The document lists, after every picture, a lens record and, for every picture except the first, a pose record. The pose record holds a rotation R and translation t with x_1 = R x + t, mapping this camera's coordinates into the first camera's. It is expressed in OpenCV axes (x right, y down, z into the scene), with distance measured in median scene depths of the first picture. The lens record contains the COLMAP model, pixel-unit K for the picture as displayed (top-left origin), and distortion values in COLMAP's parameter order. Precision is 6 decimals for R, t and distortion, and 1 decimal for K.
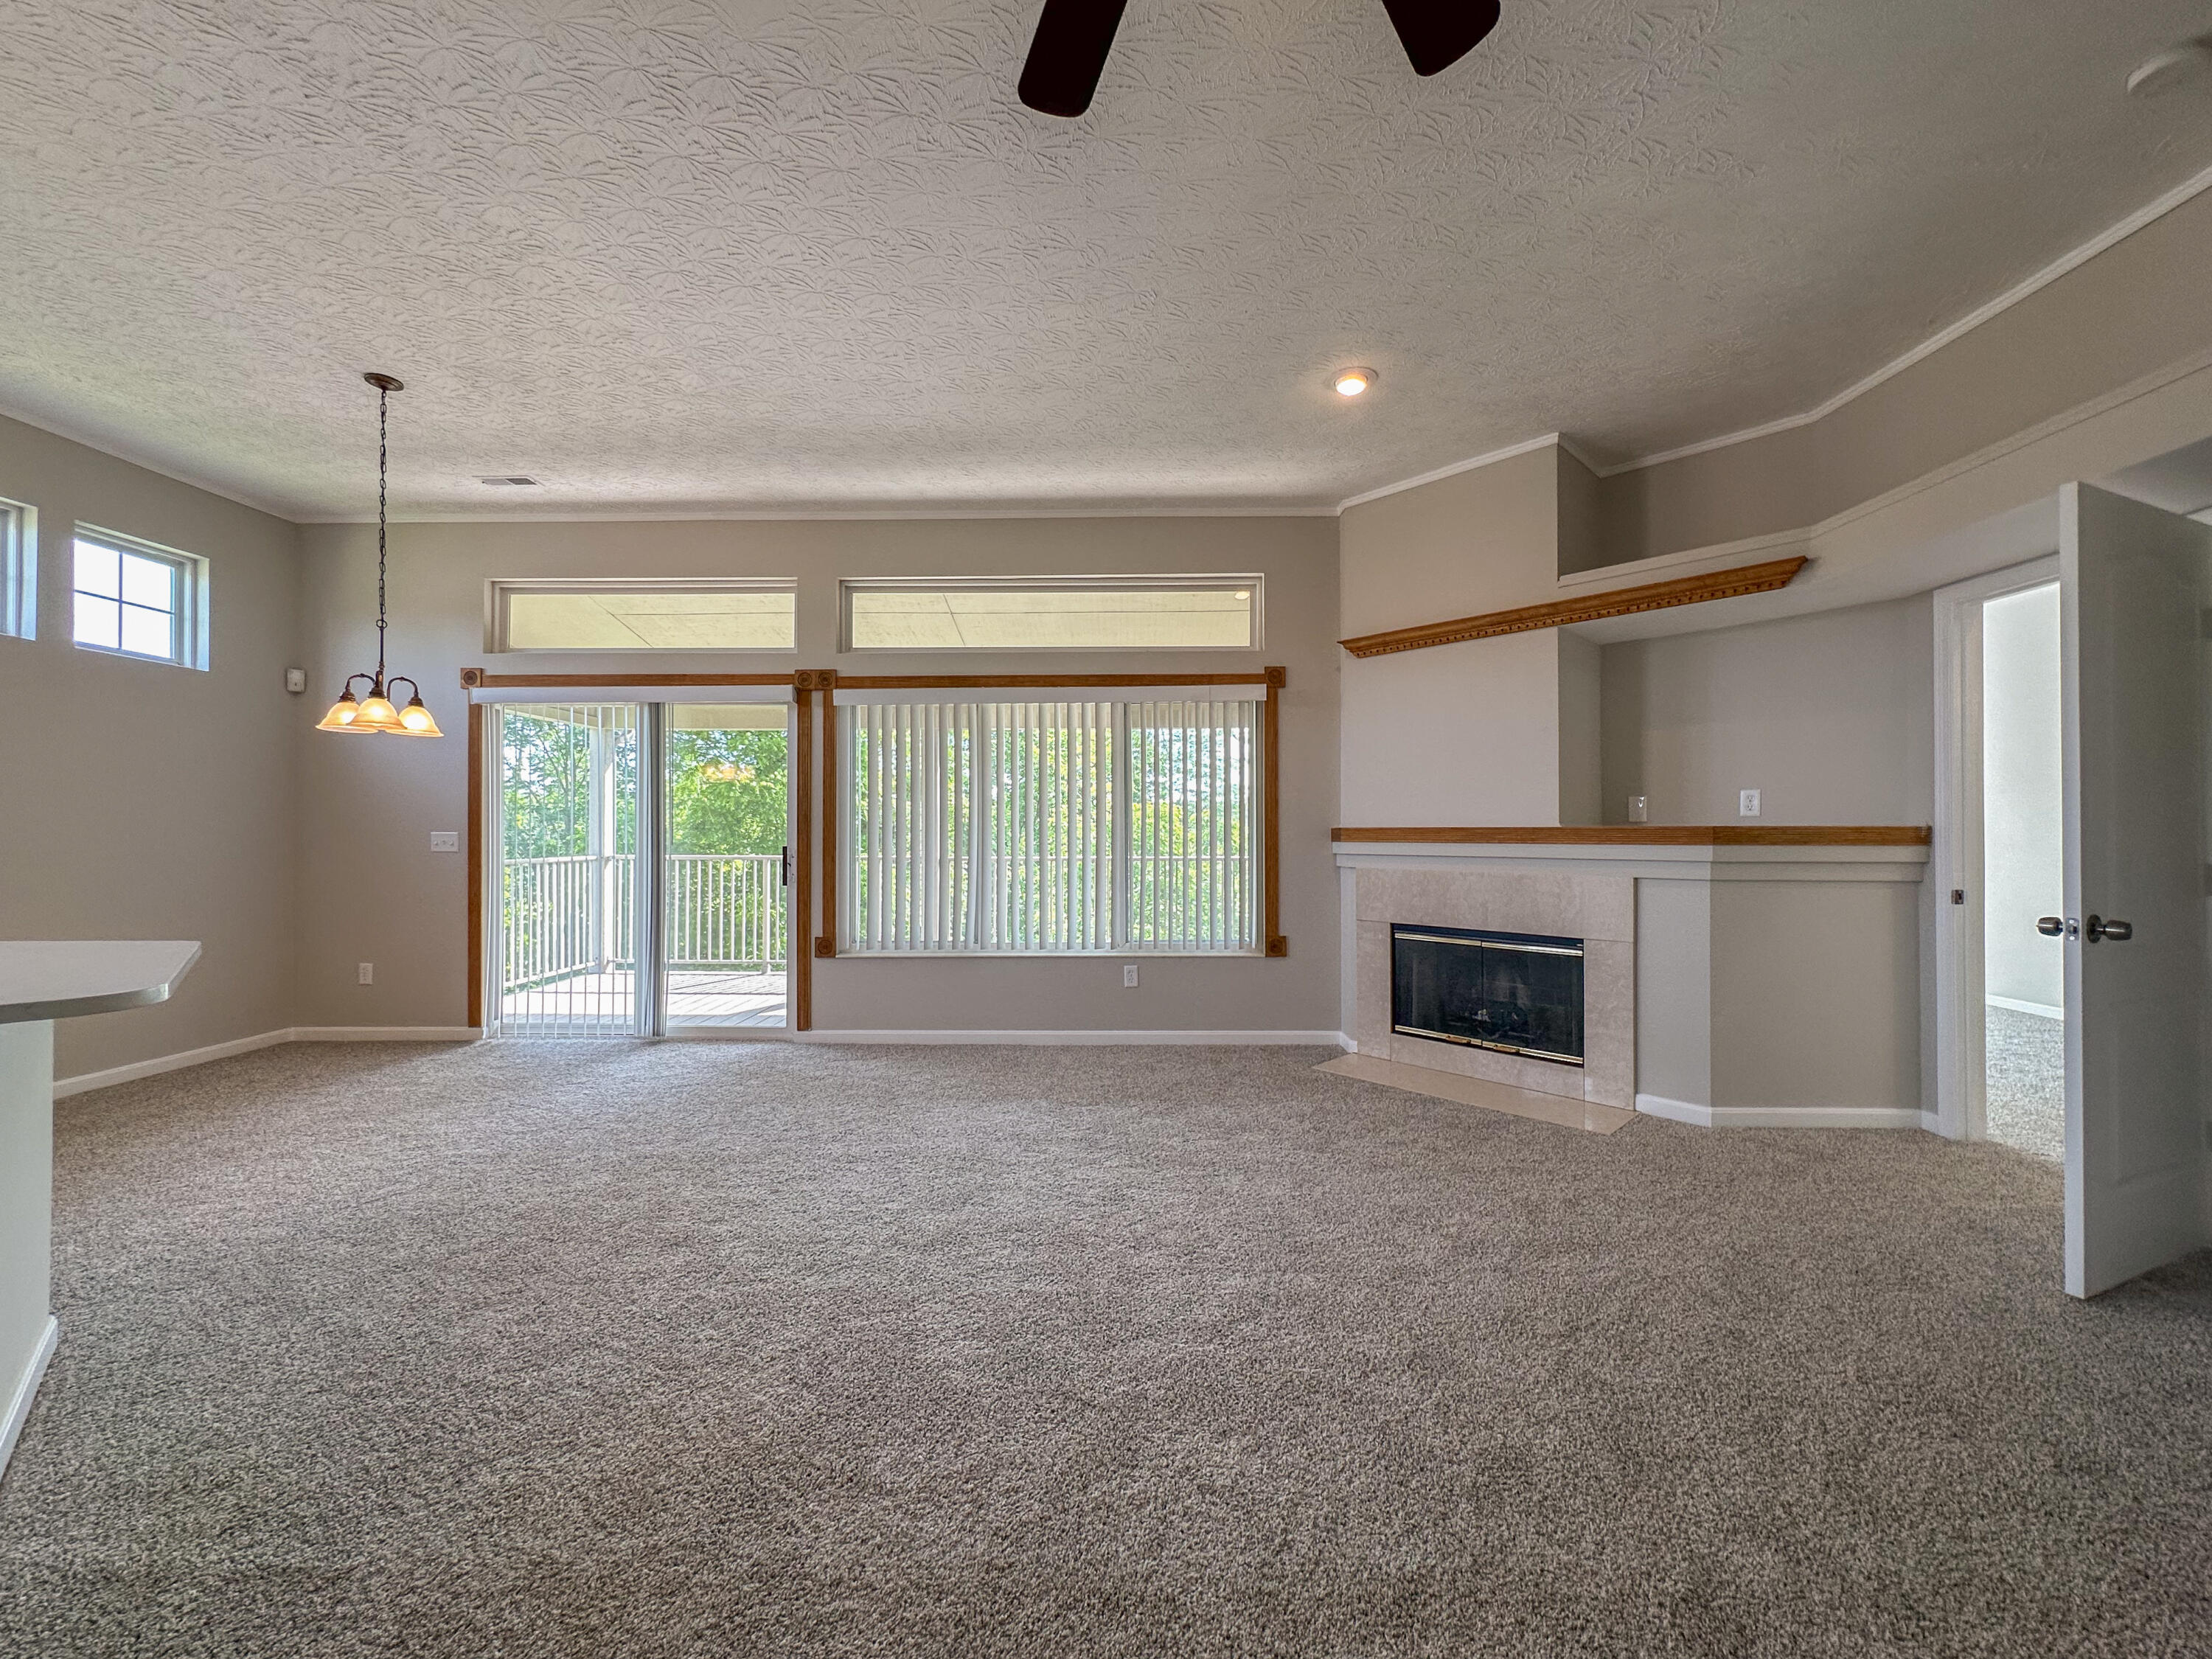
lens RADIAL K [[914.1, 0, 1106.0], [0, 914.1, 829.5], [0, 0, 1]] dist [-0.001563, -0.000032]
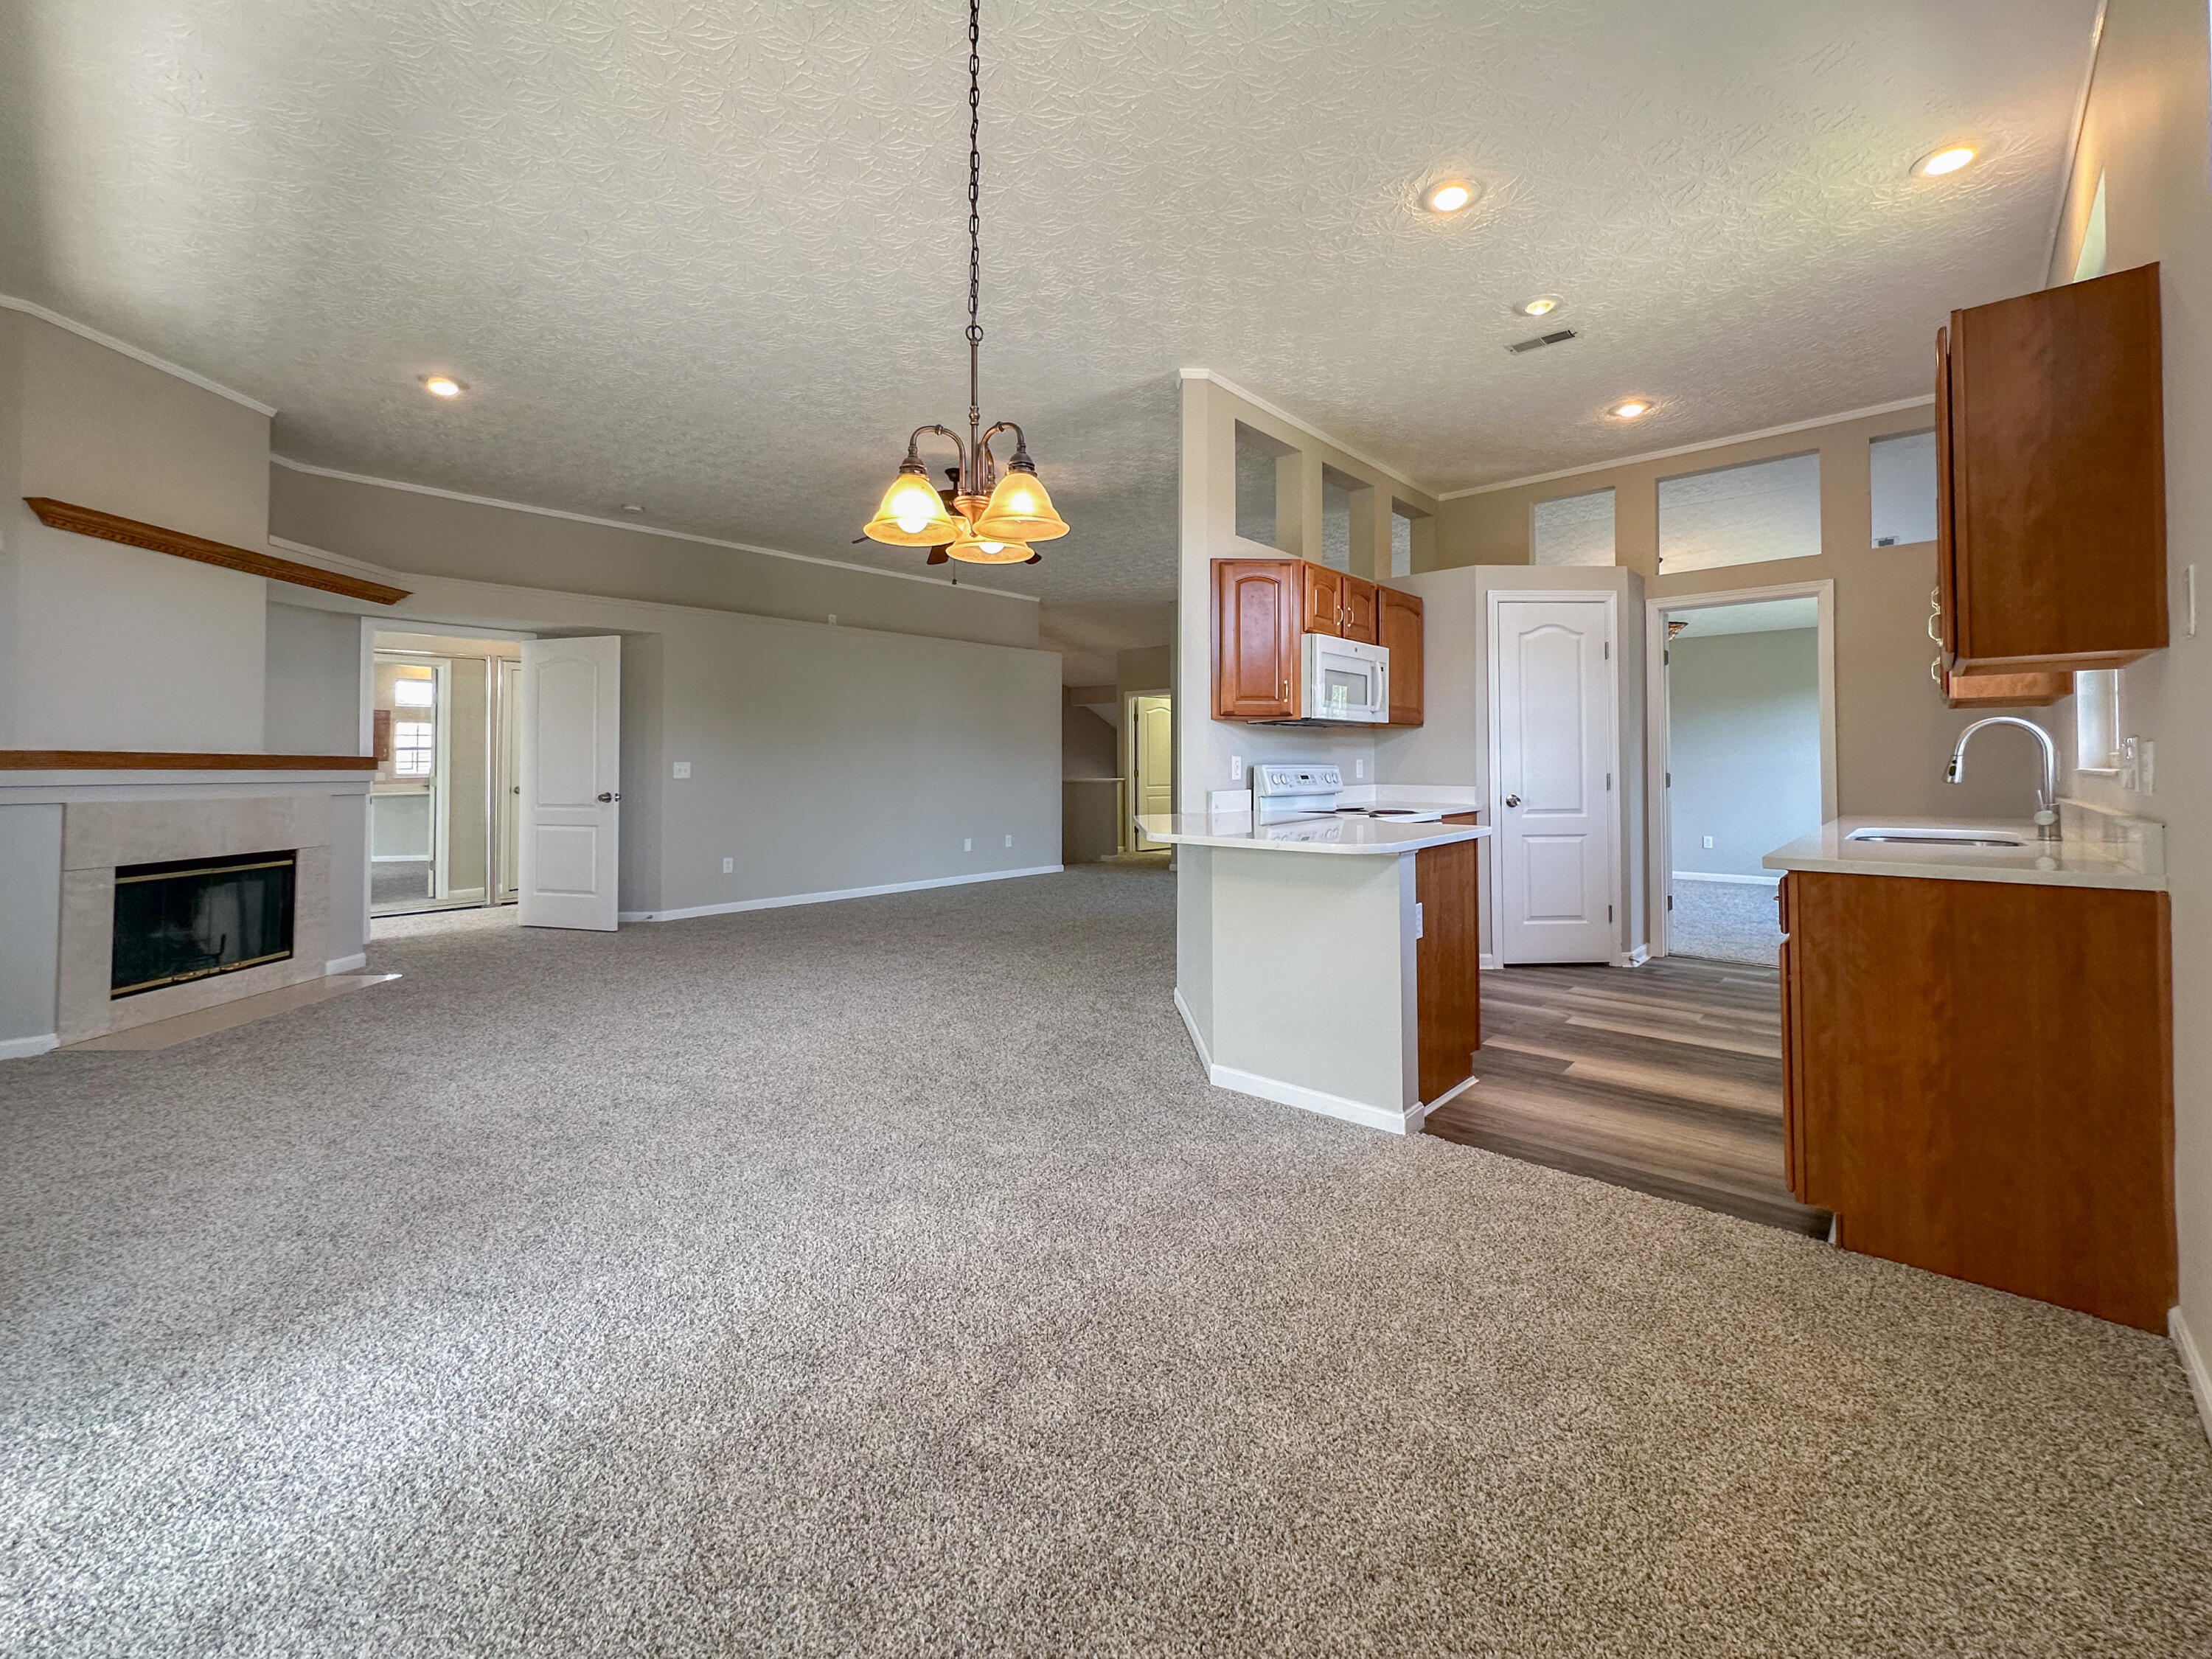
lens RADIAL K [[905.8, 0, 1126.5], [0, 905.8, 742.5], [0, 0, 1]] dist [-0.000400, -0.000063]
pose [[-0.764828, 0.020289, 0.643915, -0.868643], [-0.001355, 0.999451, -0.033101, 0.014671], [-0.644233, -0.026189, -0.764380, 0.977255]]
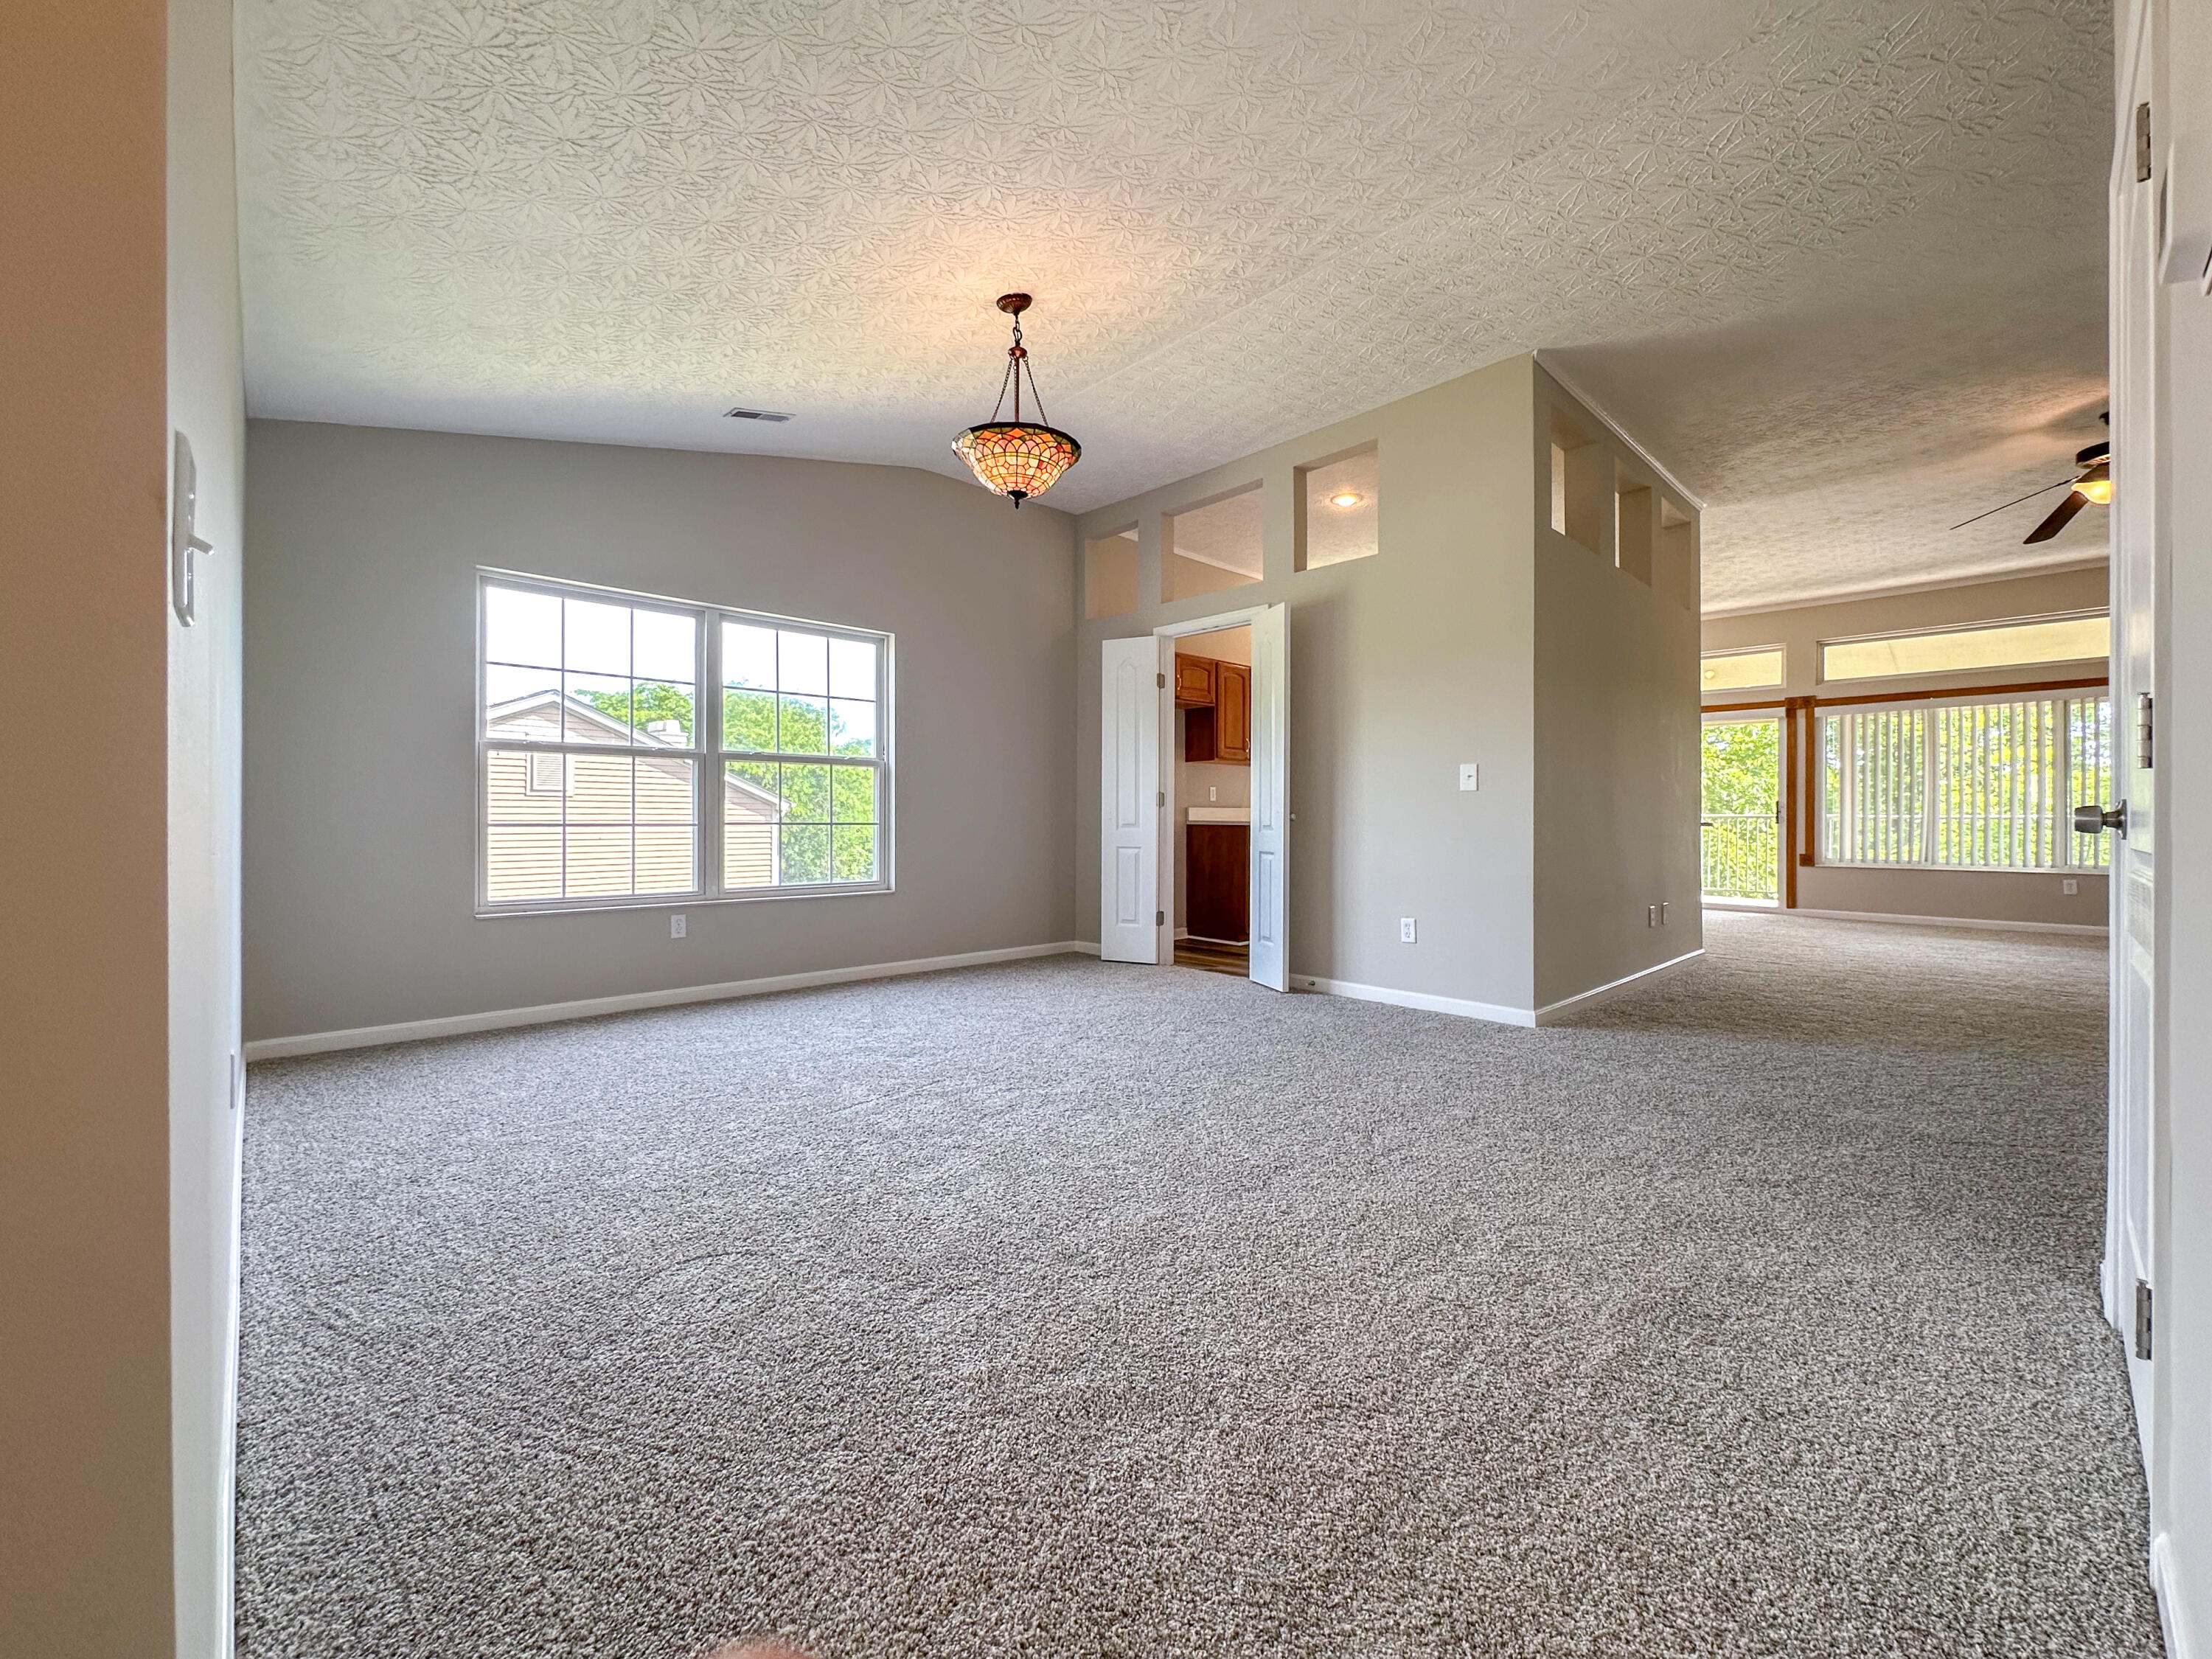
lens RADIAL K [[883.0, 0, 1101.6], [0, 883.0, 818.7], [0, 0, 1]] dist [-0.000263, -0.003507]
pose [[0.697627, 0.005943, -0.716436, -0.049736], [0.000447, 0.999962, 0.008730, 0.038475], [0.716461, -0.006410, 0.697598, -1.115498]]
